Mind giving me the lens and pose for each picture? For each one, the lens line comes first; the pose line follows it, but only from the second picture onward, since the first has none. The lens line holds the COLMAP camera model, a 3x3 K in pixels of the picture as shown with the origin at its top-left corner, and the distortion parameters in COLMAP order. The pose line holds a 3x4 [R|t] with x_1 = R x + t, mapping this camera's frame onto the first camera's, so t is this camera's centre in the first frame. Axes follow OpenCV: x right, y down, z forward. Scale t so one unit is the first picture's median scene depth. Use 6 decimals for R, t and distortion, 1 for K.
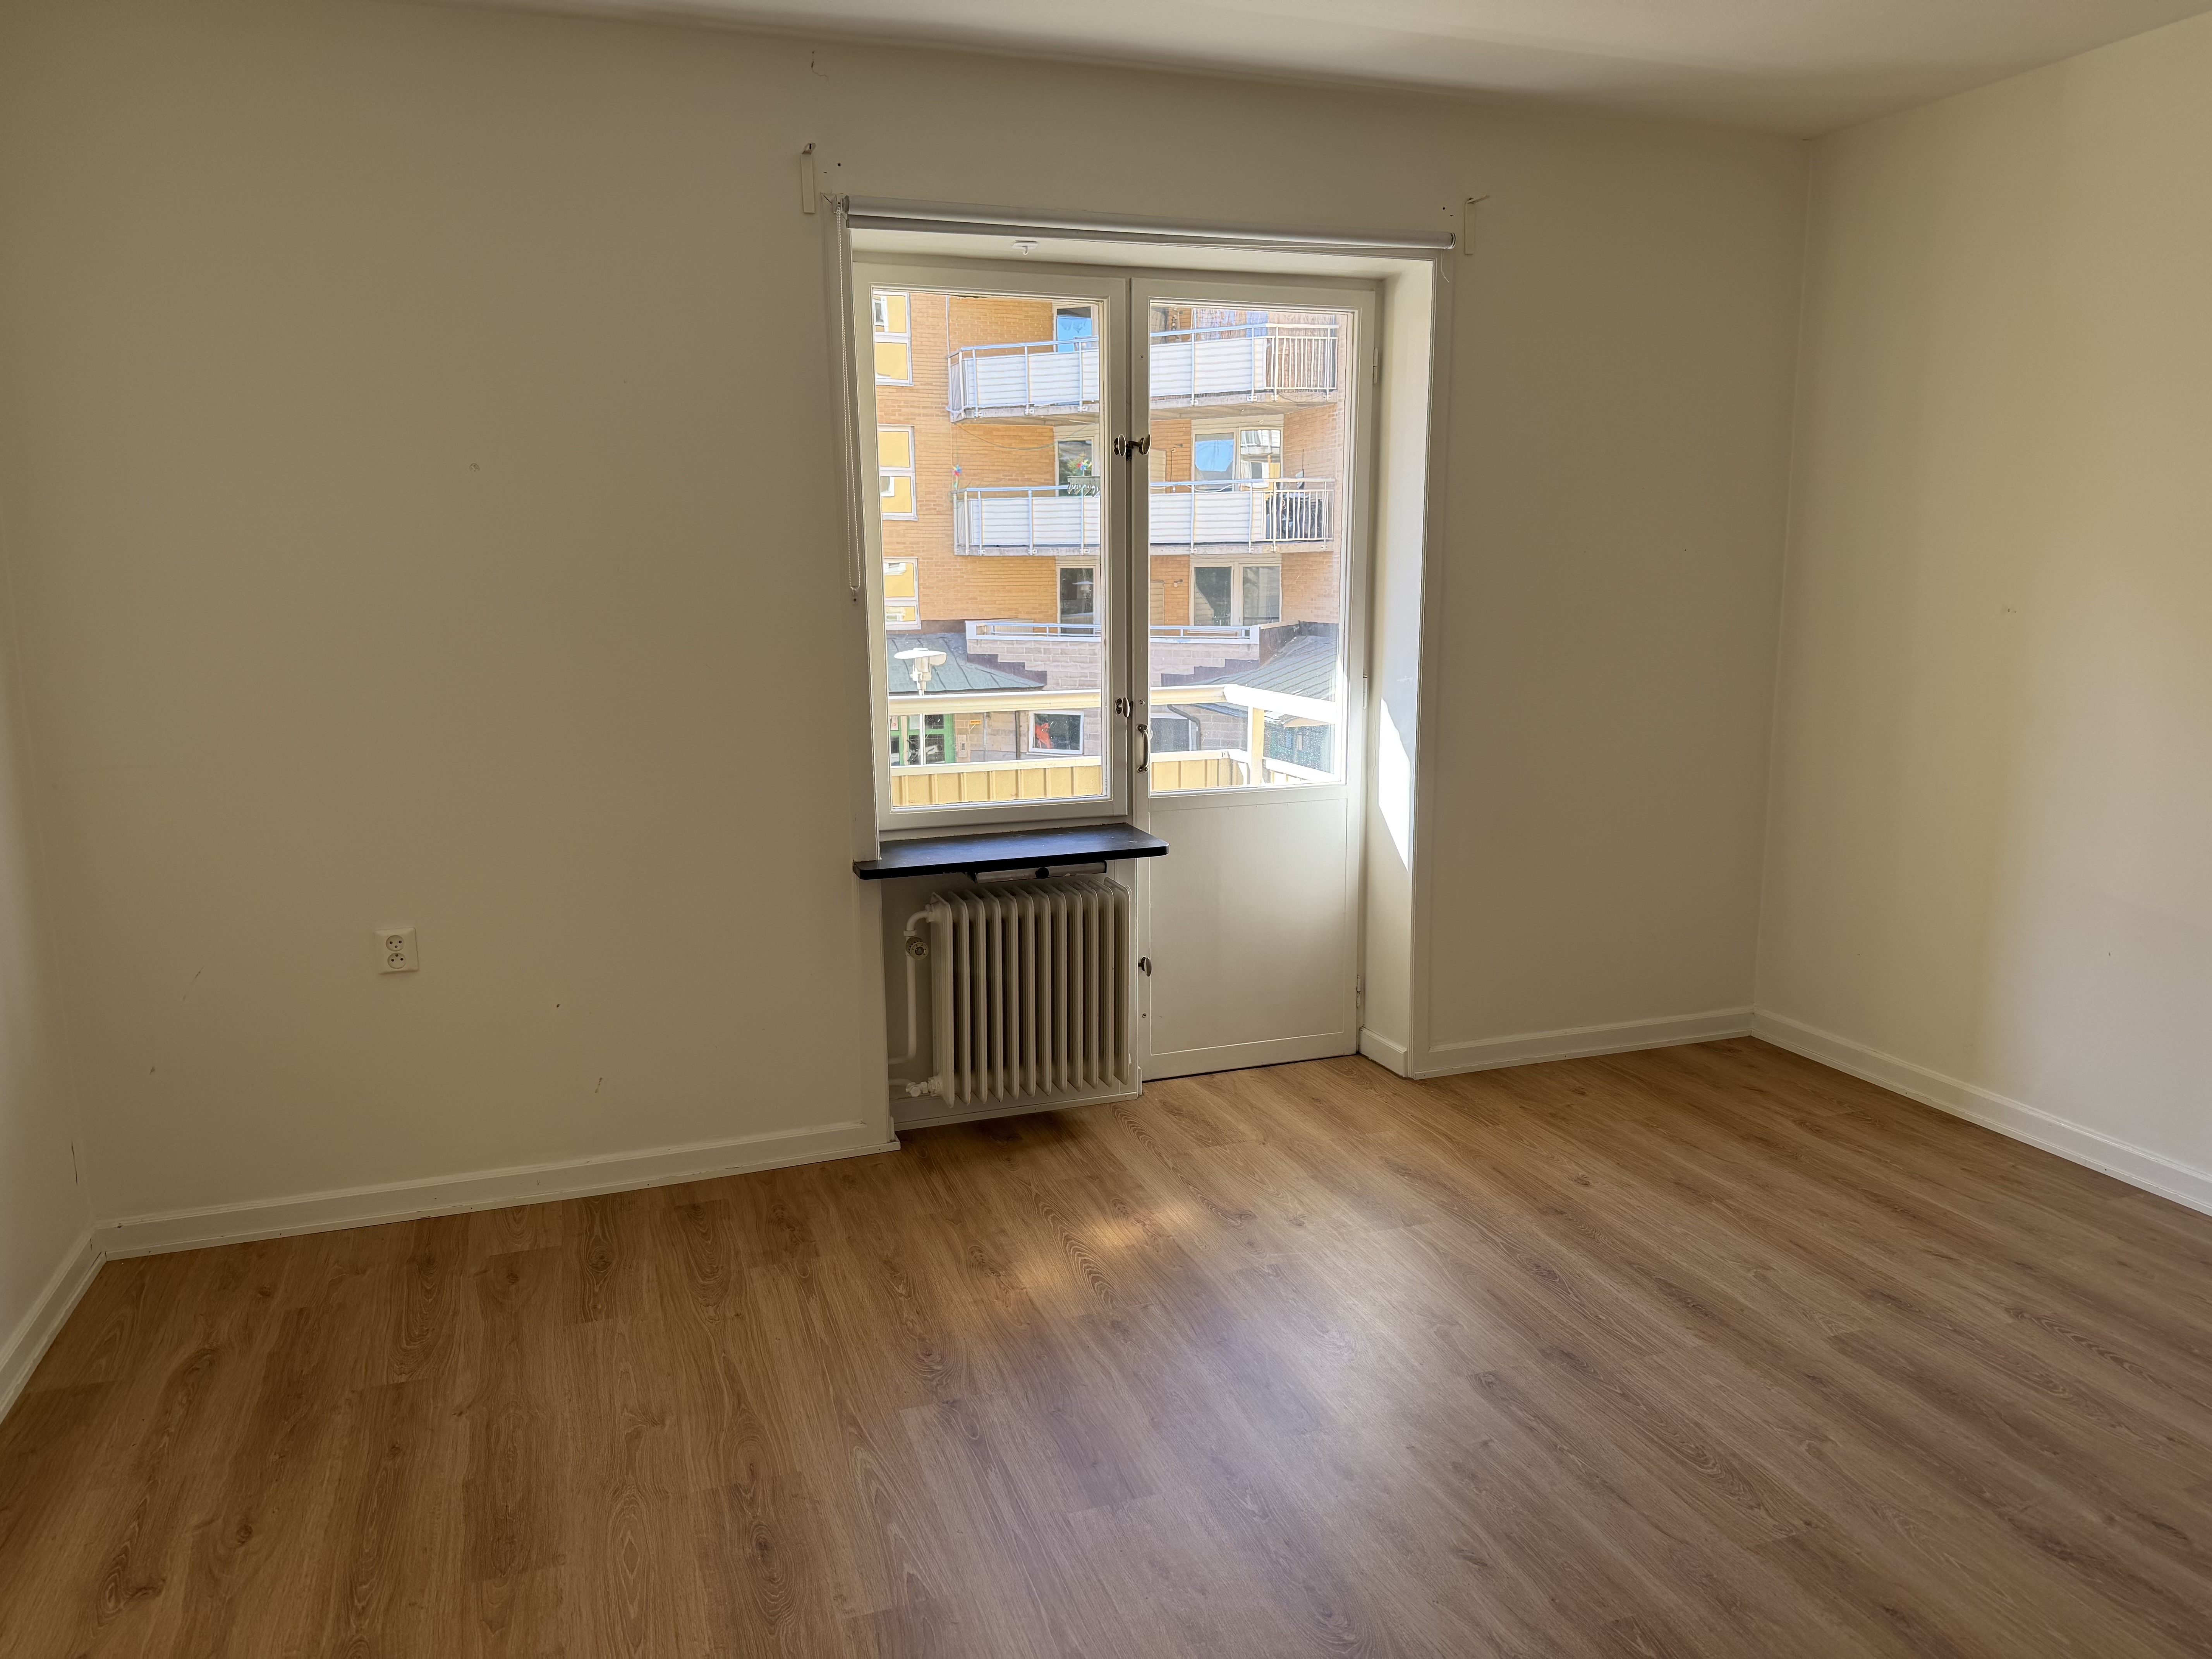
lens RADIAL K [[1538.7, 0, 1109.8], [0, 1538.7, 833.2], [0, 0, 1]] dist [-0.023258, -0.008305]
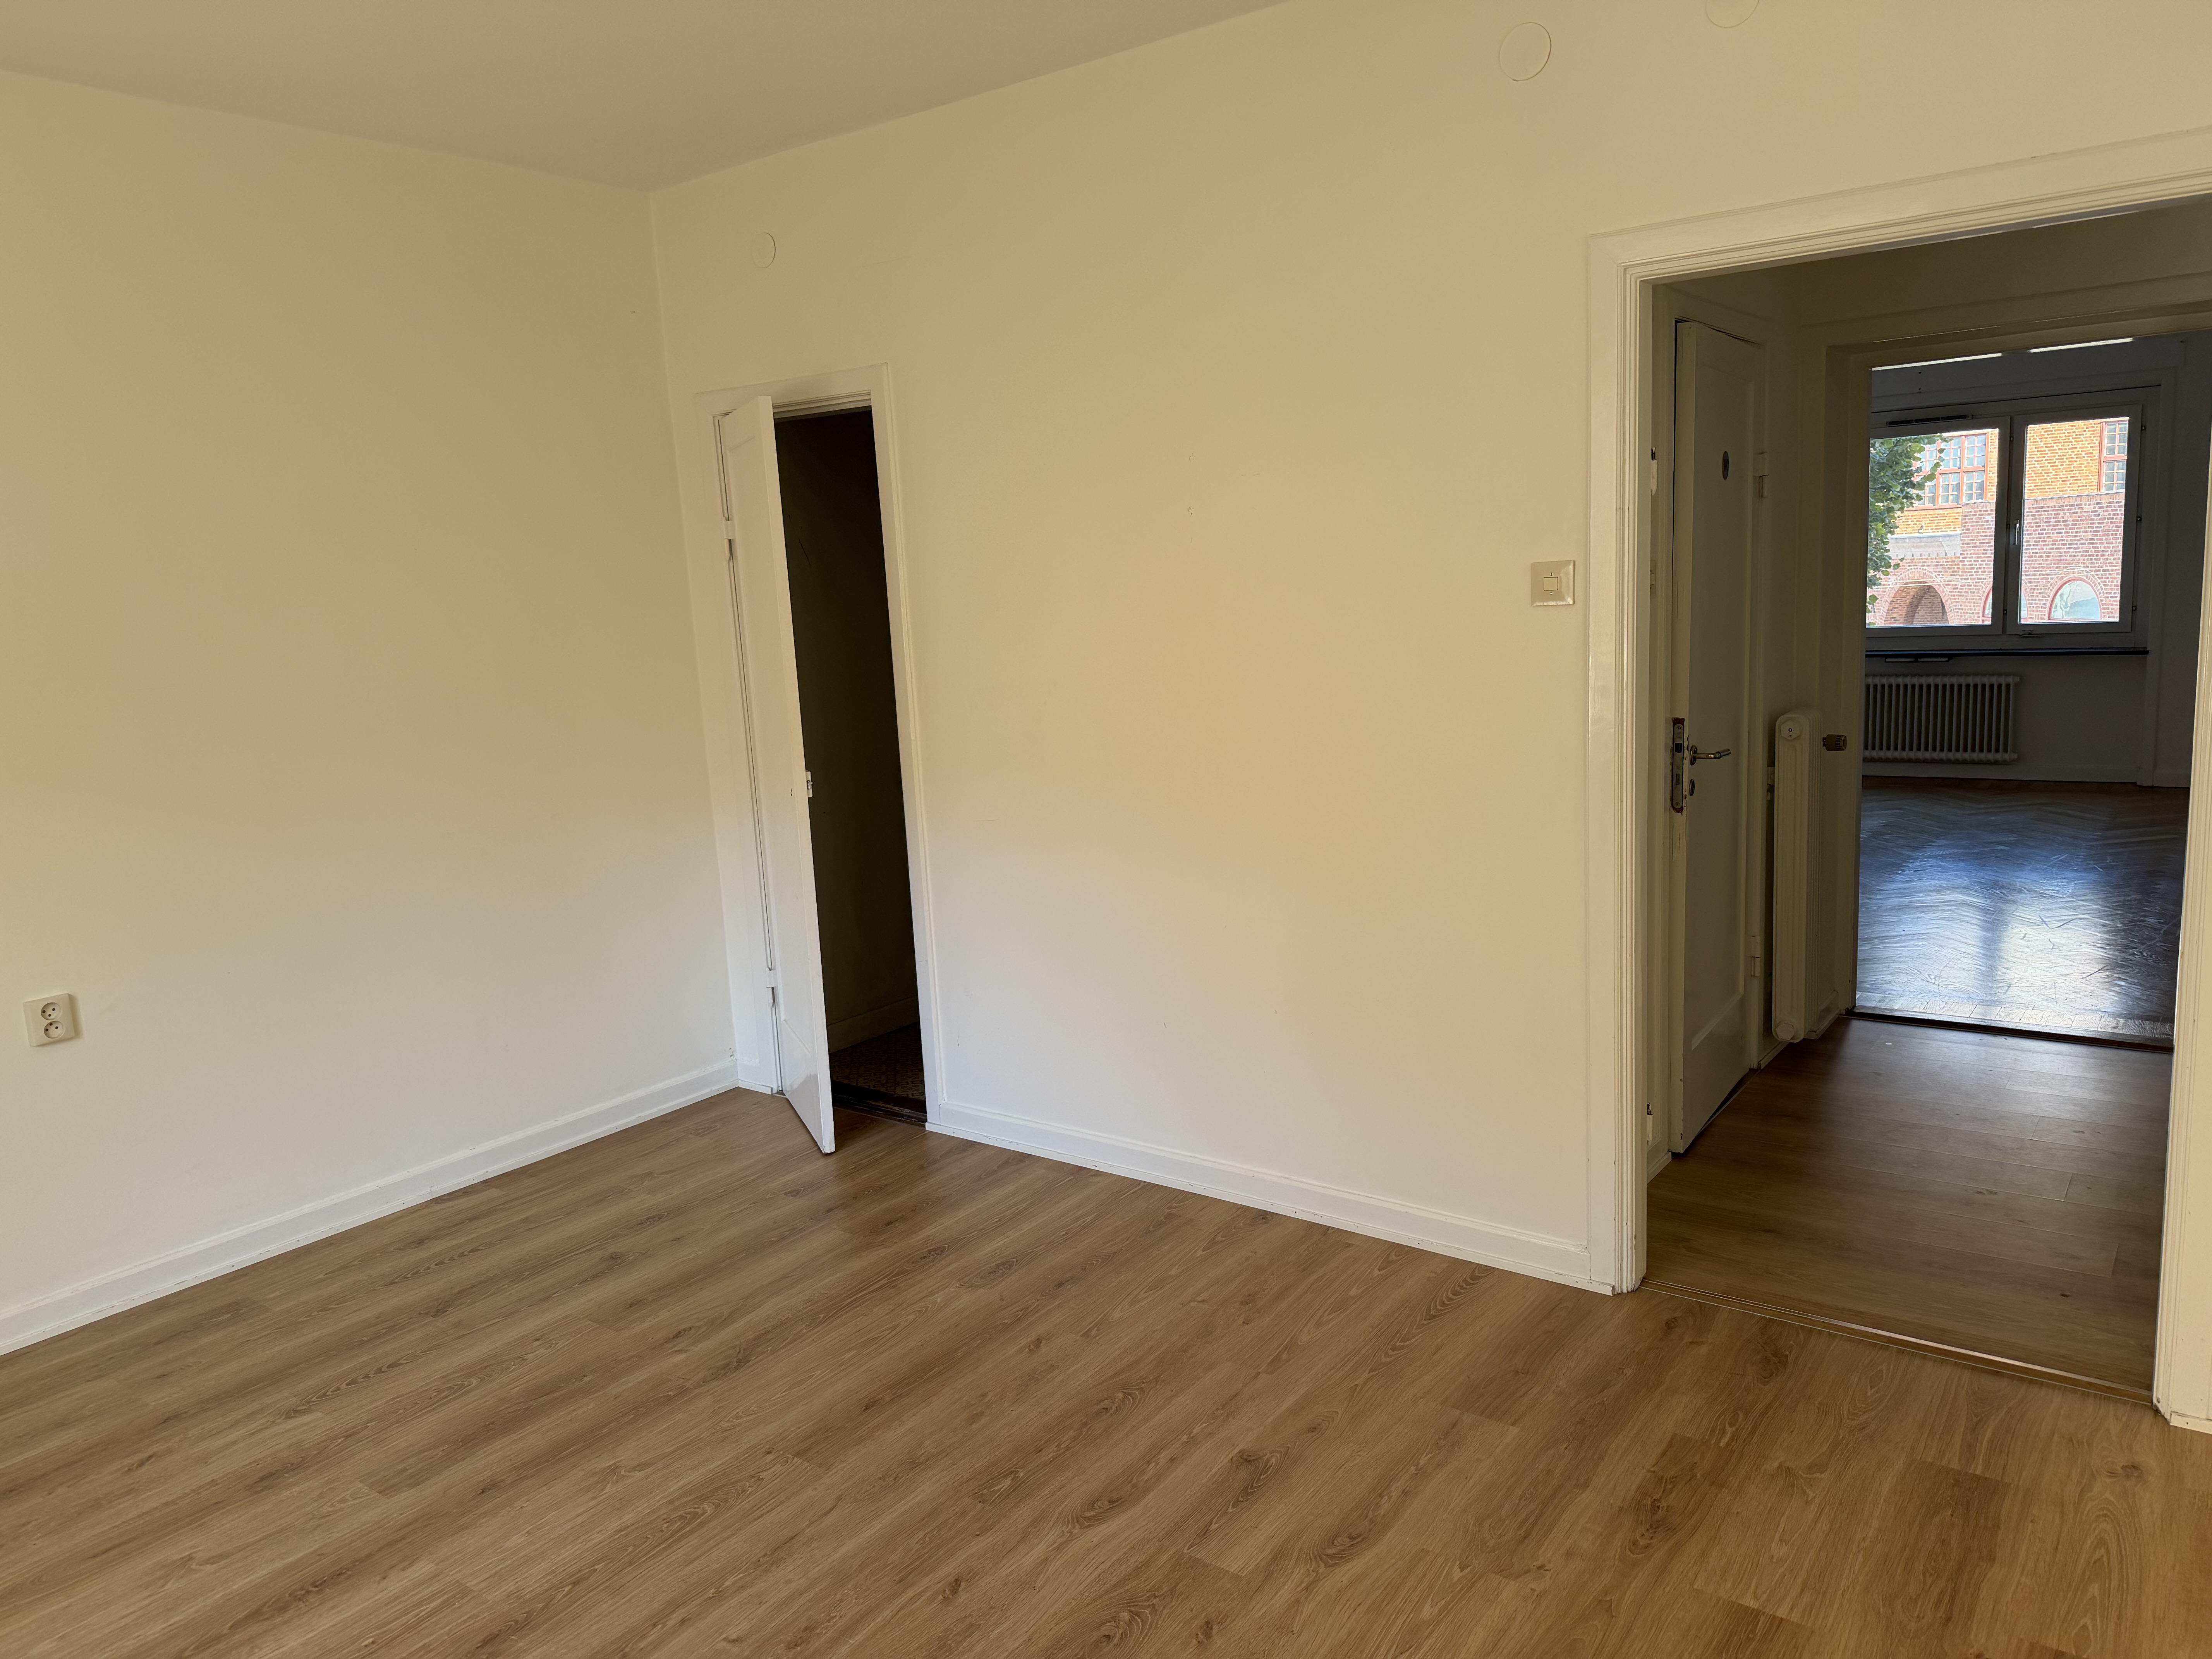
lens RADIAL K [[1538.7, 0, 1111.4], [0, 1538.7, 817.0], [0, 0, 1]] dist [-0.023258, -0.008305]
pose [[-0.541642, -0.095697, 0.835145, -0.501564], [0.210630, 0.946355, 0.245046, -0.188255], [-0.813793, 0.308634, -0.492429, 1.033141]]
